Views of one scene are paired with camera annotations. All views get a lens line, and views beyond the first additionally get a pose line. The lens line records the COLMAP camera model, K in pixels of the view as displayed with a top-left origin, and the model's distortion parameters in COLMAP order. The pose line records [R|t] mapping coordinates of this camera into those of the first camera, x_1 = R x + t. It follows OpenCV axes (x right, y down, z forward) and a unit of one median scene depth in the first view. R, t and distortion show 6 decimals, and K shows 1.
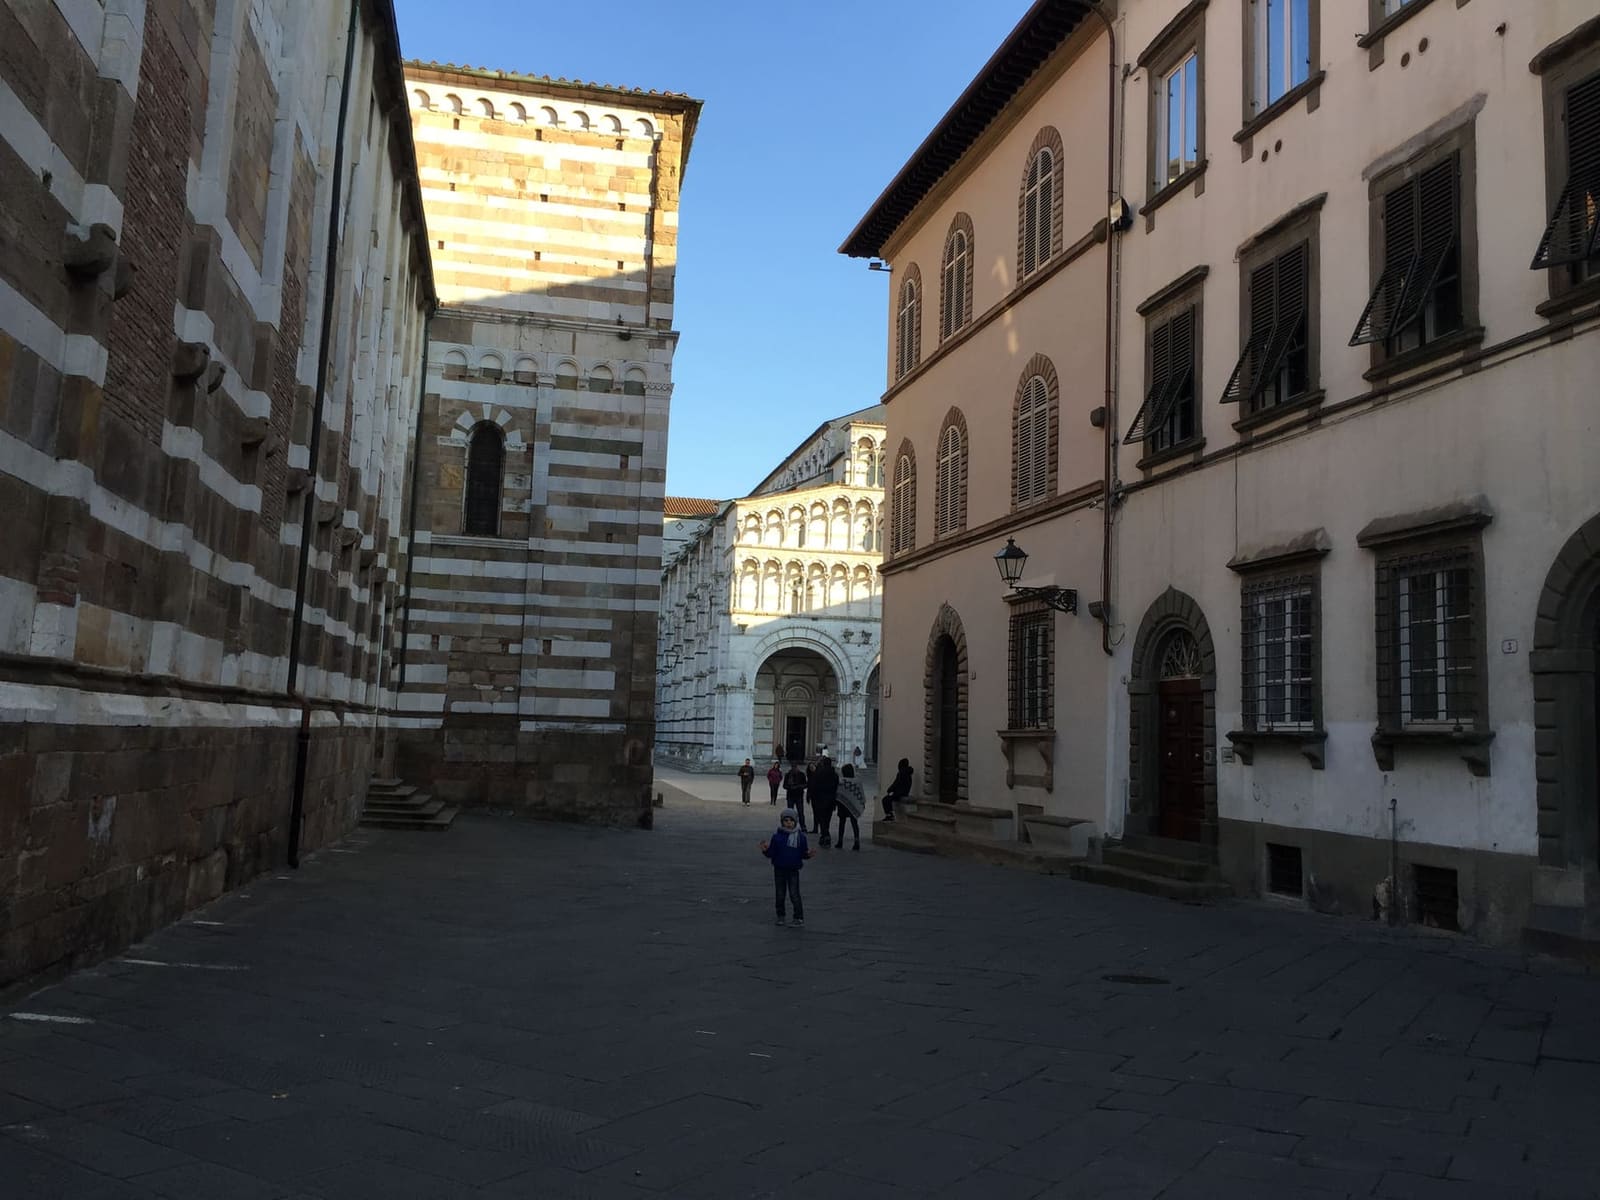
lens RADIAL K [[1212.3, 0, 800.6], [0, 1212.3, 602.4], [0, 0, 1]] dist [0.011668, -0.024996]
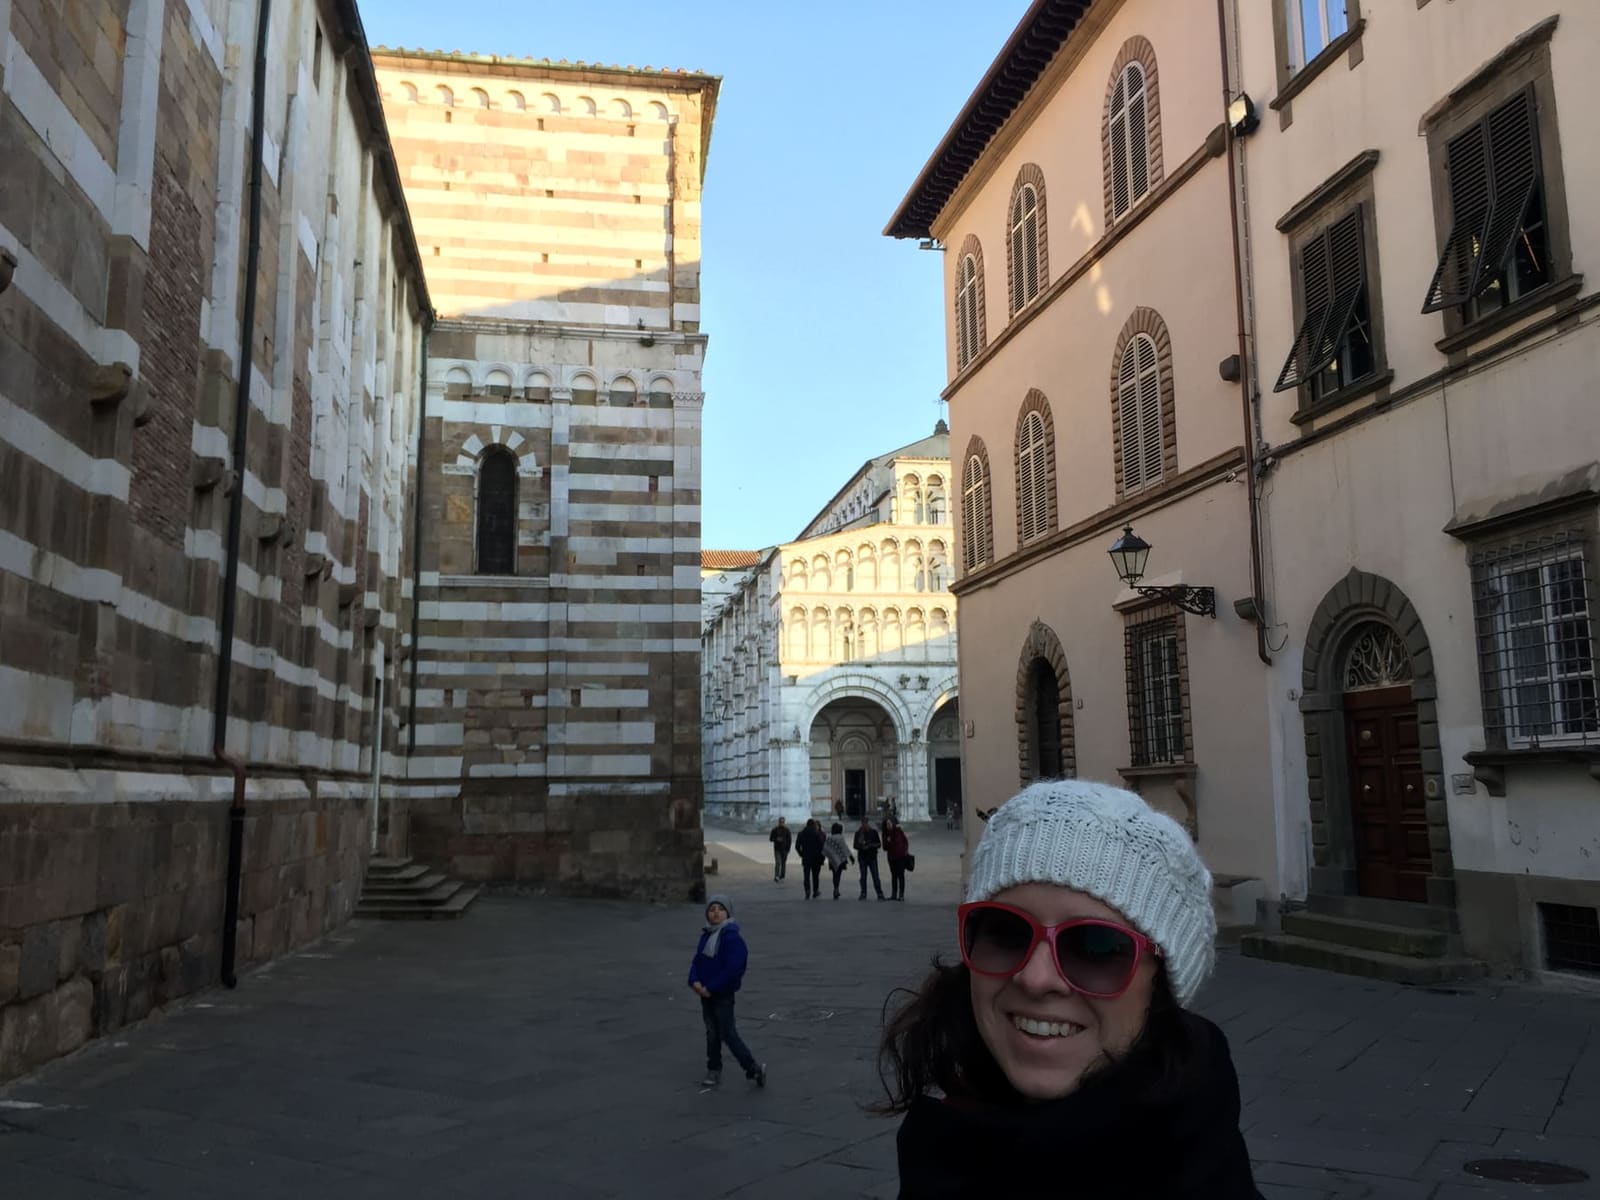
lens RADIAL K [[1212.3, 0, 760.0], [0, 1212.3, 603.3], [0, 0, 1]] dist [0.011668, -0.024996]
pose [[0.995998, -0.054997, -0.070448, -0.013377], [0.051747, 0.997547, -0.047149, 0.020146], [0.072868, 0.043315, 0.996401, 0.160584]]
